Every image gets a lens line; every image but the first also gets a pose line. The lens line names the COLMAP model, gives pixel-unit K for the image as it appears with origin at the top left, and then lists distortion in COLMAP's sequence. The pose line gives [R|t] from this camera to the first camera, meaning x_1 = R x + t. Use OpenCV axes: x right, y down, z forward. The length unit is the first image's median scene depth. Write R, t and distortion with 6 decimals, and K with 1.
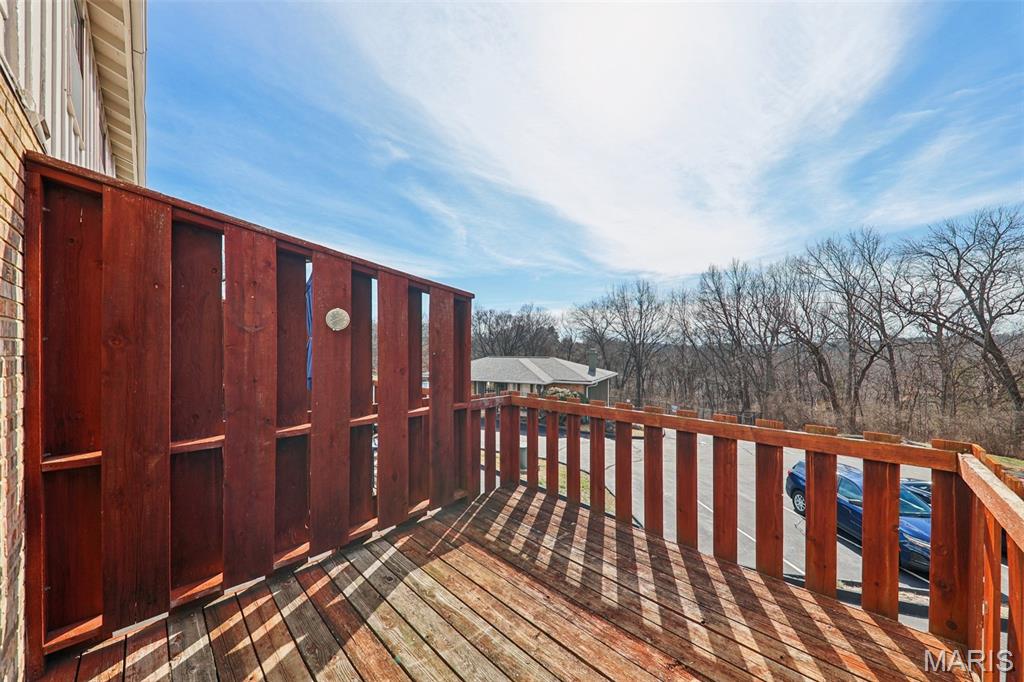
lens RADIAL K [[353.8, 0, 520.4], [0, 353.8, 347.3], [0, 0, 1]] dist [0.004739, -0.003732]
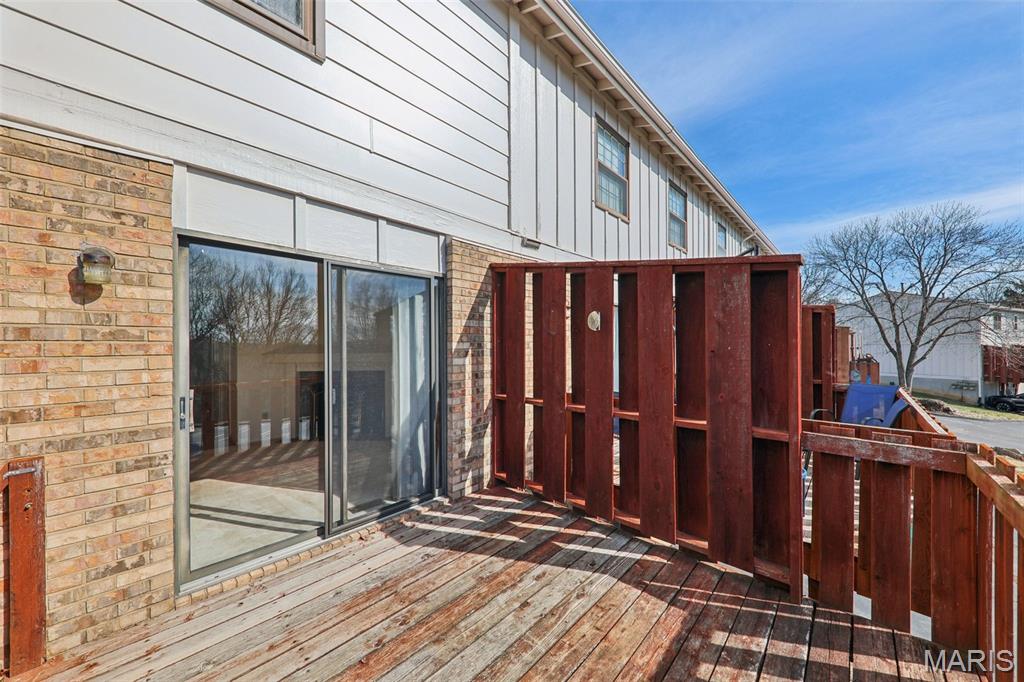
lens RADIAL K [[353.8, 0, 519.4], [0, 353.8, 343.1], [0, 0, 1]] dist [0.004739, -0.003732]
pose [[0.007870, -0.018319, -0.999801, 0.625671], [-0.001834, 0.999830, -0.018334, 0.016258], [0.999967, 0.001978, 0.007836, 0.698490]]
